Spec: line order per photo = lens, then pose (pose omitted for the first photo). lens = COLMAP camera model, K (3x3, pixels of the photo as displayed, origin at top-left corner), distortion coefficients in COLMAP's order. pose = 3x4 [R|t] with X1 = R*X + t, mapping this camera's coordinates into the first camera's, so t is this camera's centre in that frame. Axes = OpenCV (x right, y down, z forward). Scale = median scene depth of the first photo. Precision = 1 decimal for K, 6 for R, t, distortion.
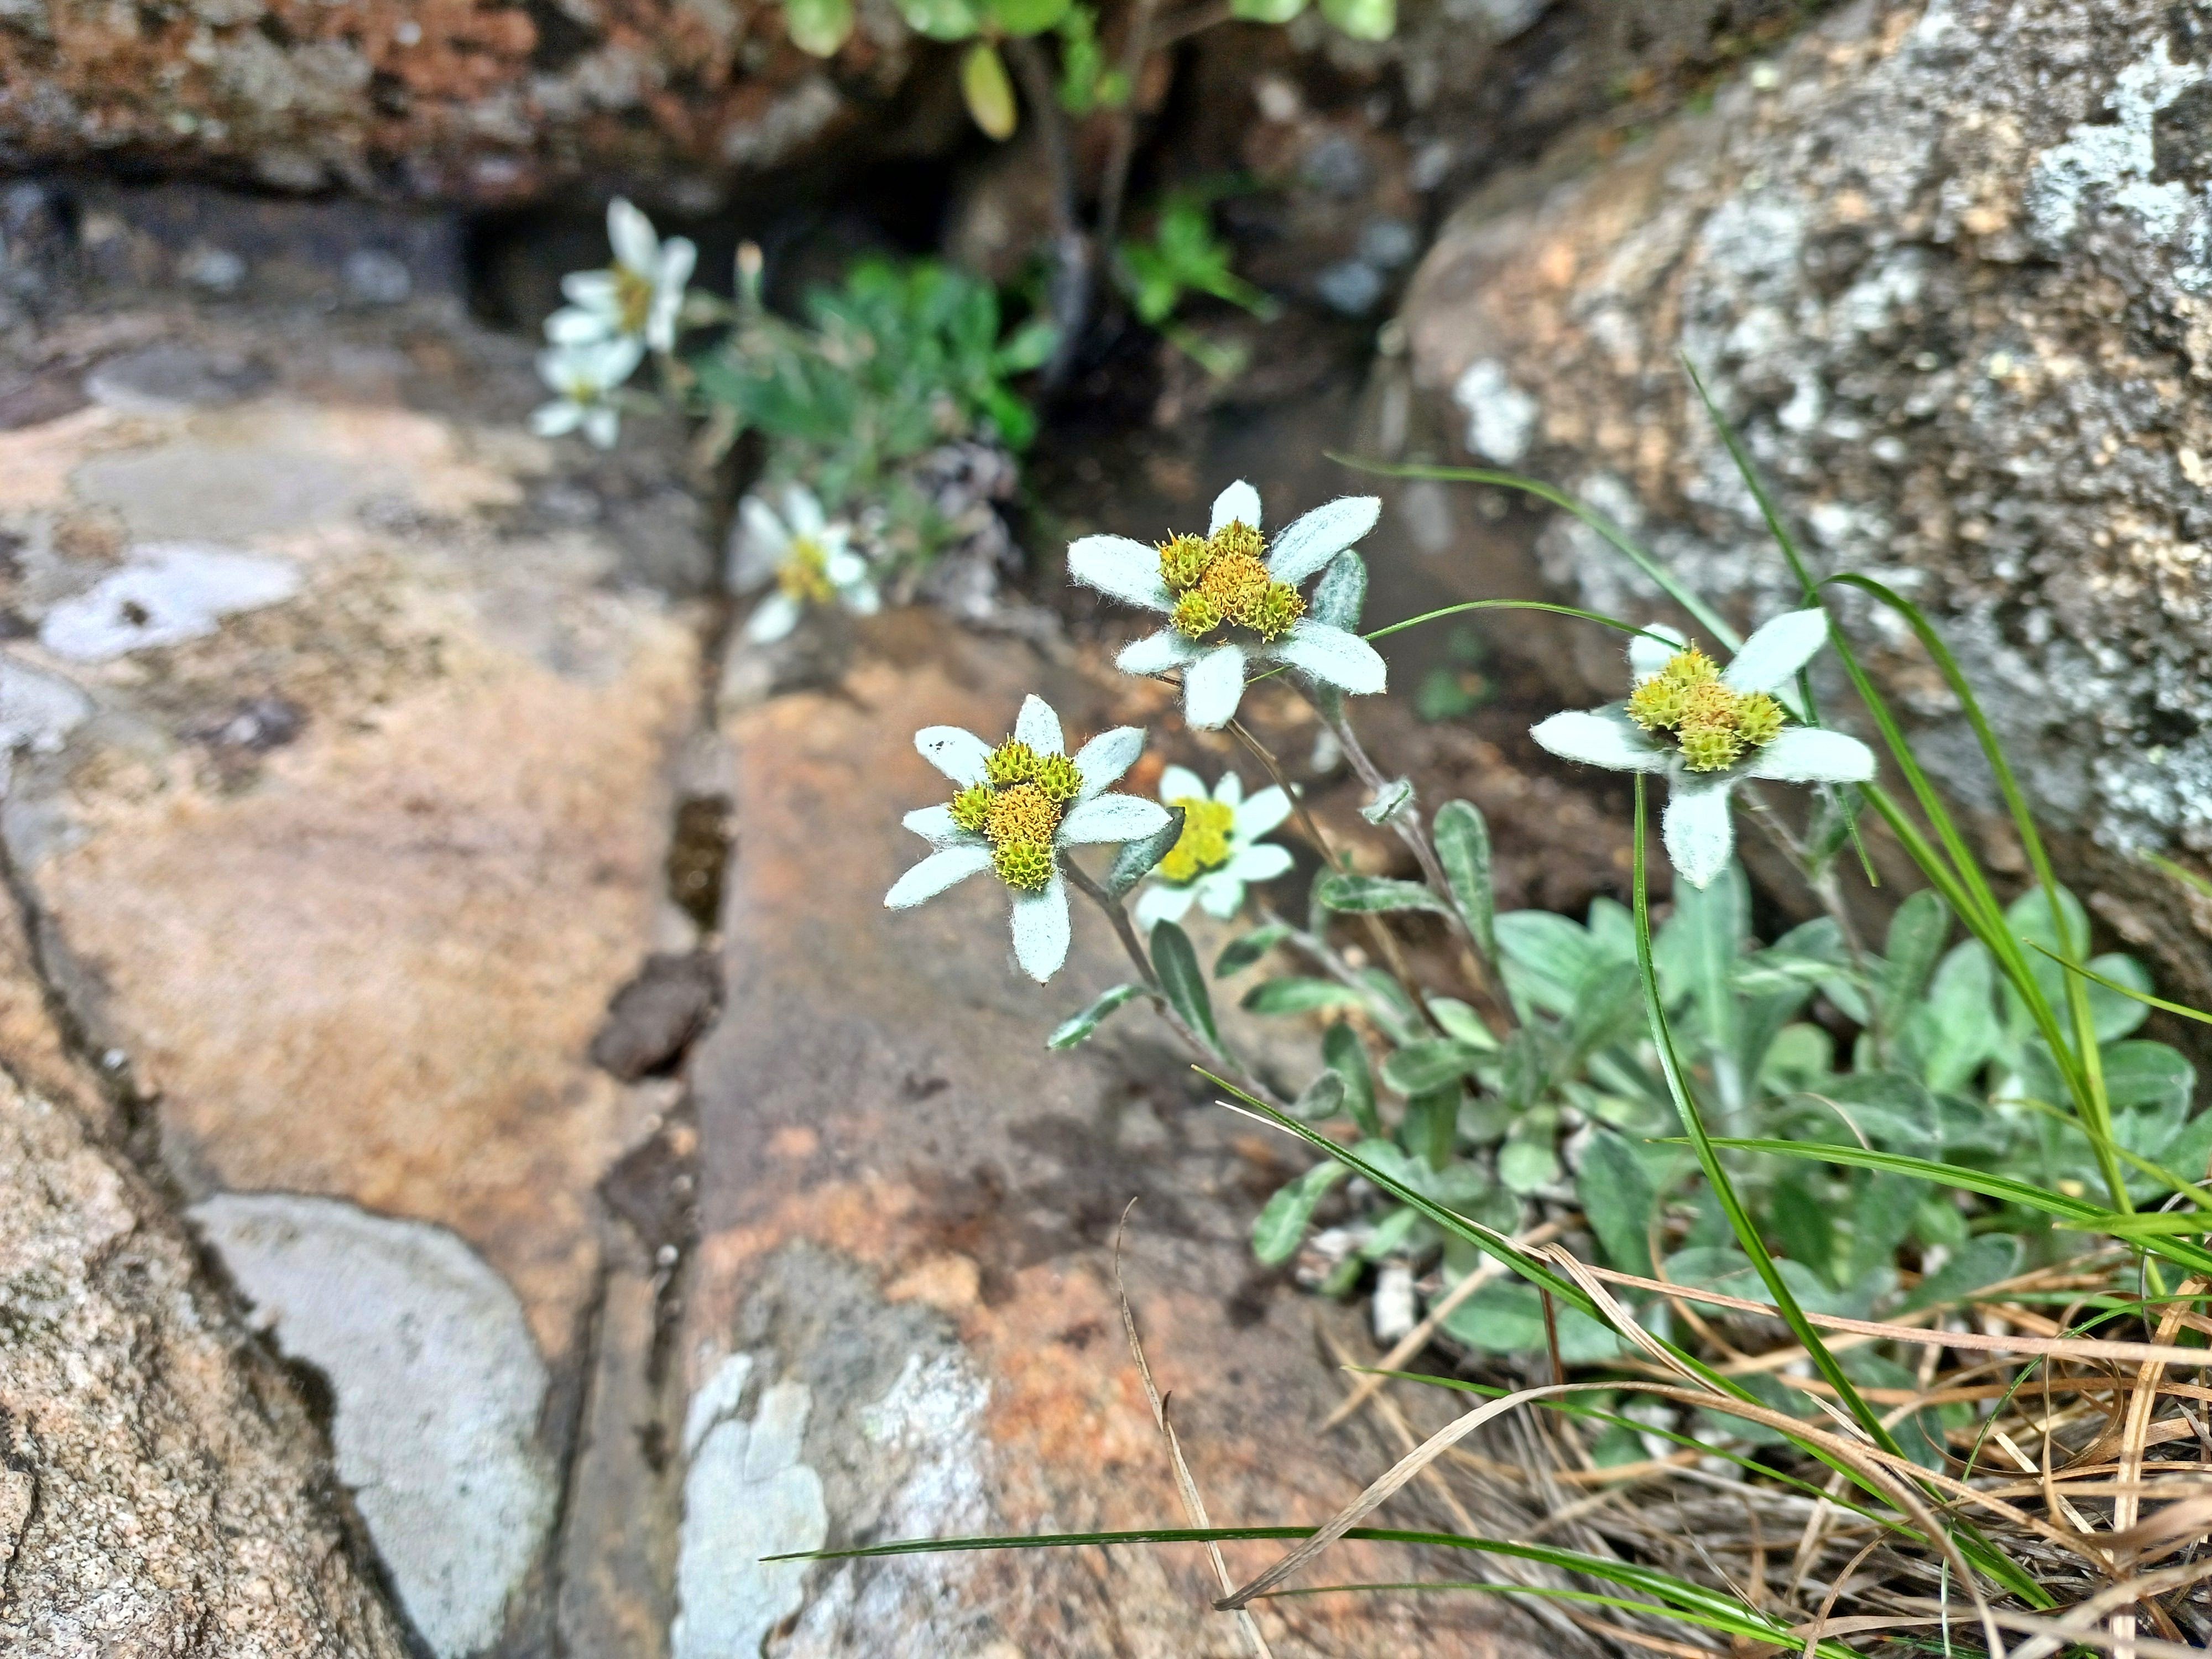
lens RADIAL K [[1623.1, 0, 1106.0], [0, 1623.1, 829.5], [0, 0, 1]] dist [-0.102663, 0.061365]
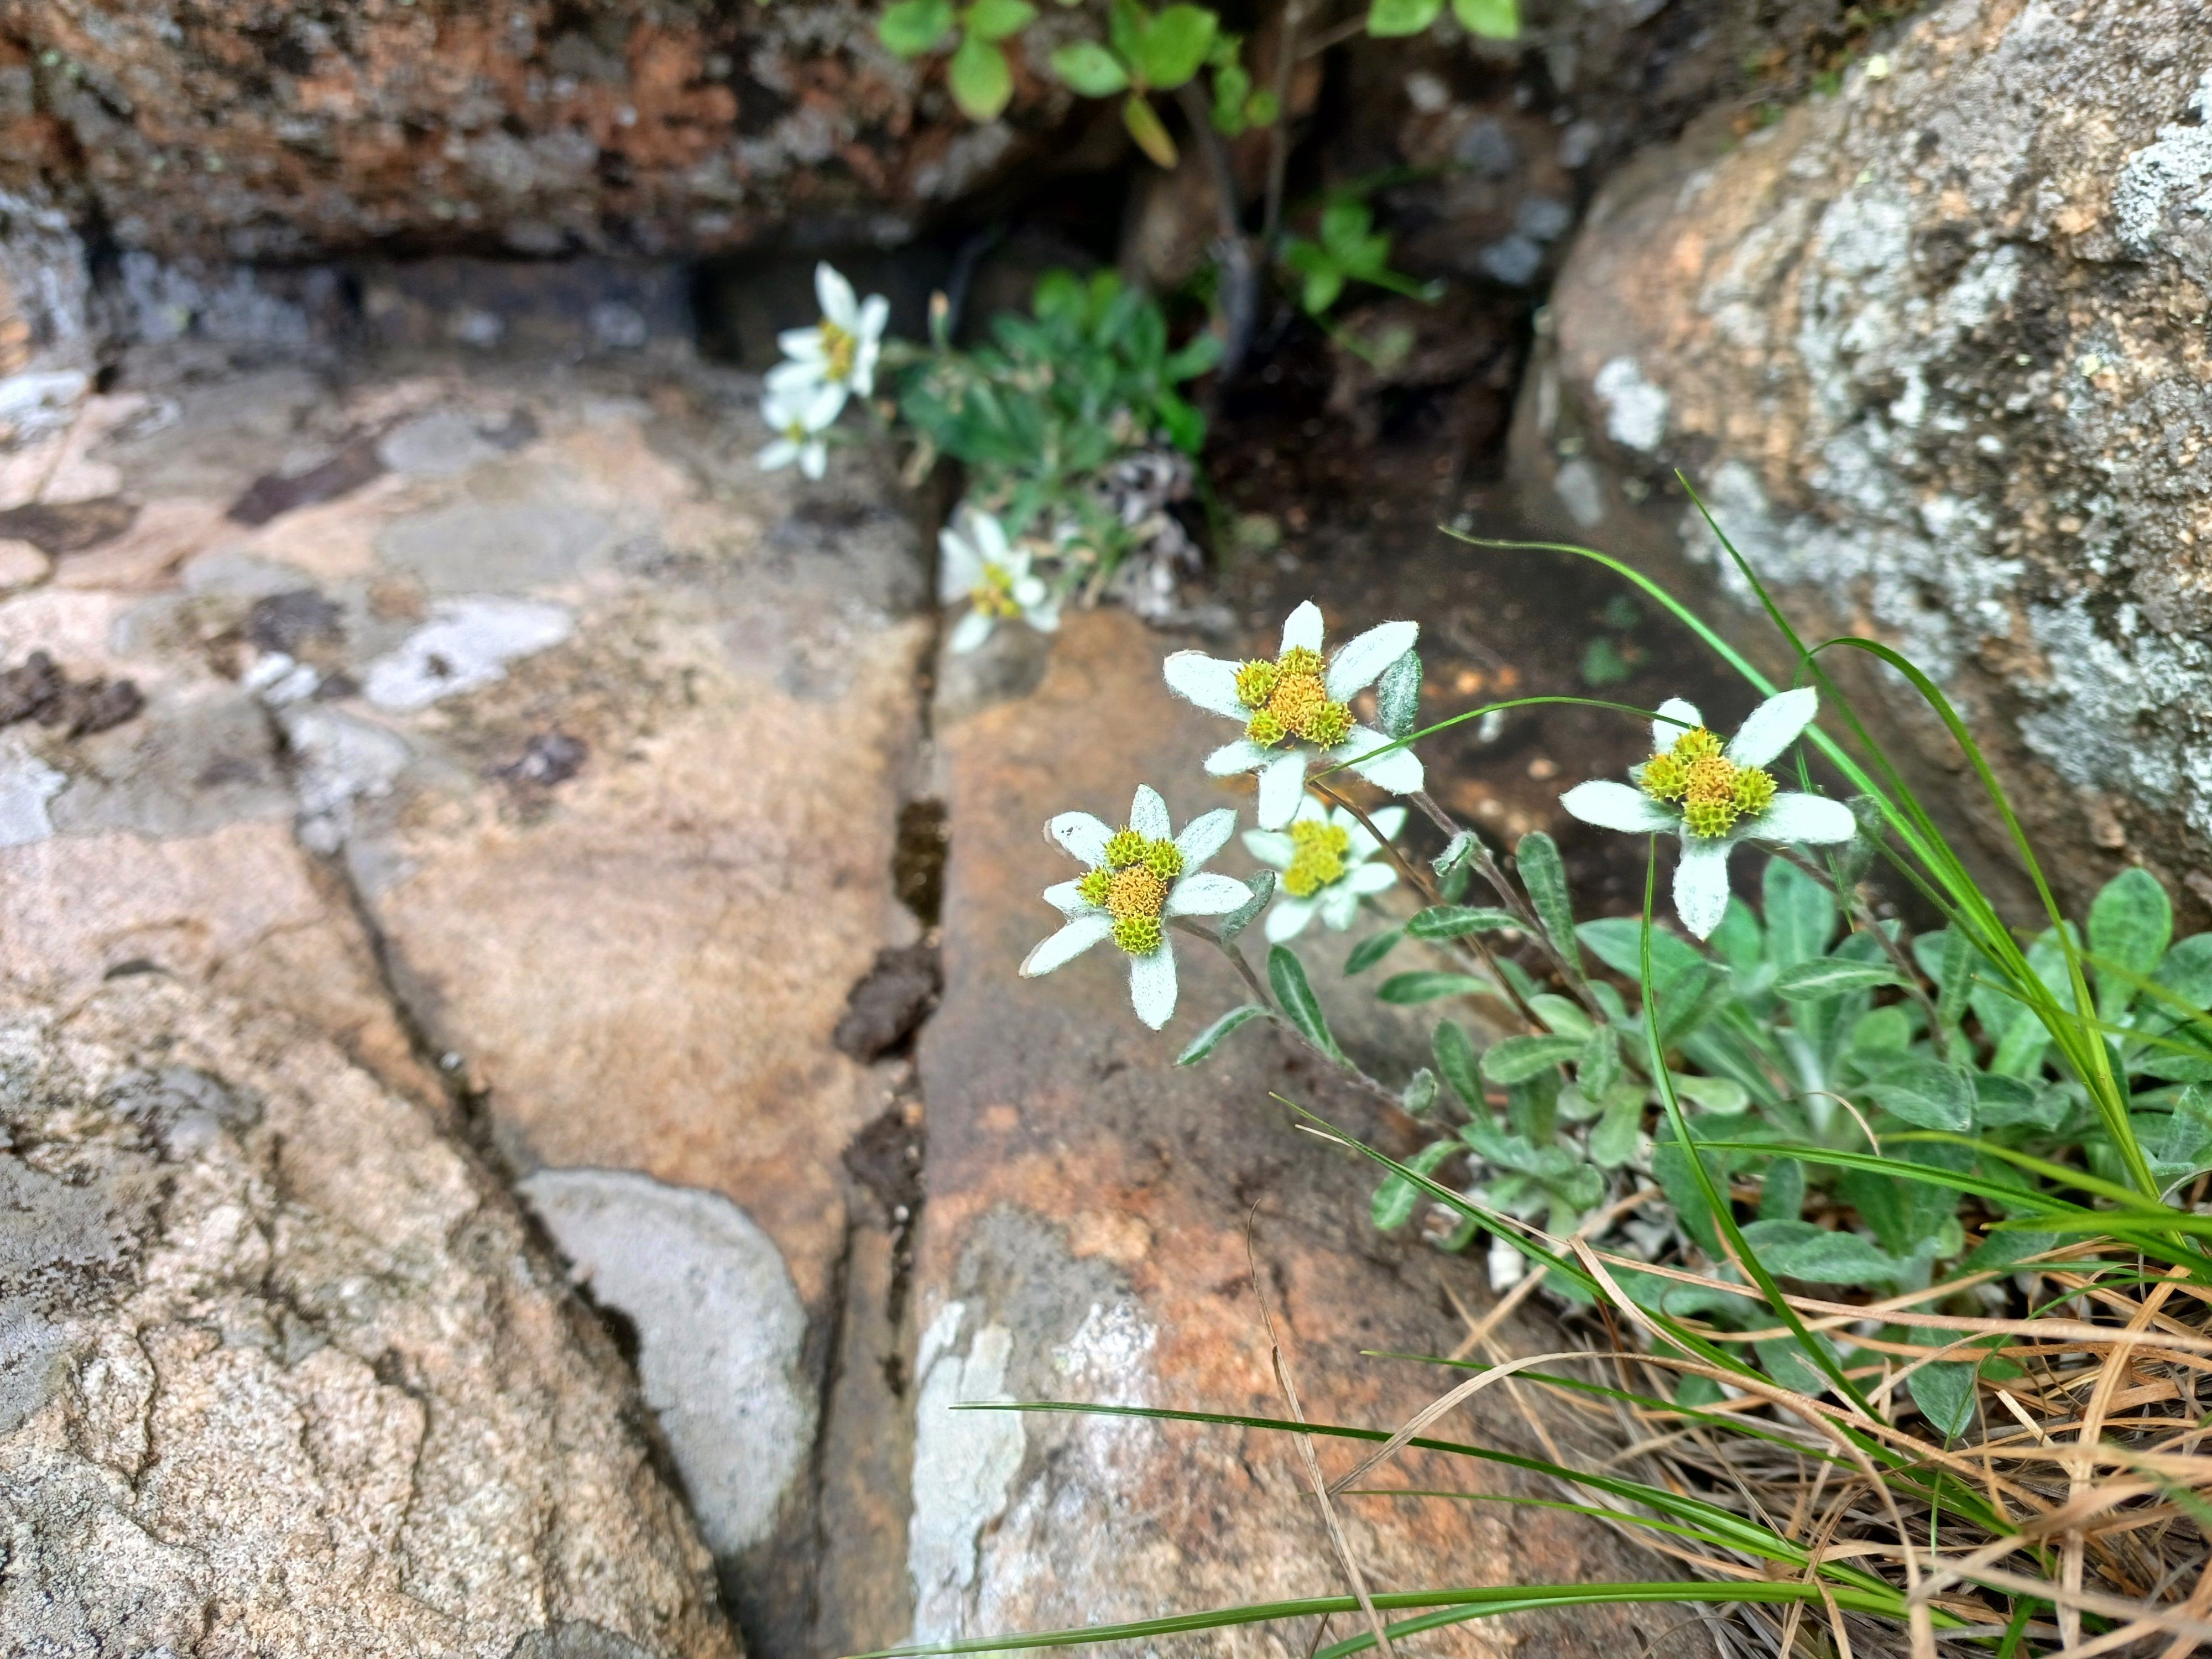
lens RADIAL K [[1592.9, 0, 1106.0], [0, 1592.9, 829.5], [0, 0, 1]] dist [-0.052684, -0.006046]
pose [[0.986956, -0.040490, -0.155815, 0.068994], [0.049403, 0.997331, 0.053759, -0.071910], [0.153222, -0.060755, 0.986322, -0.120810]]
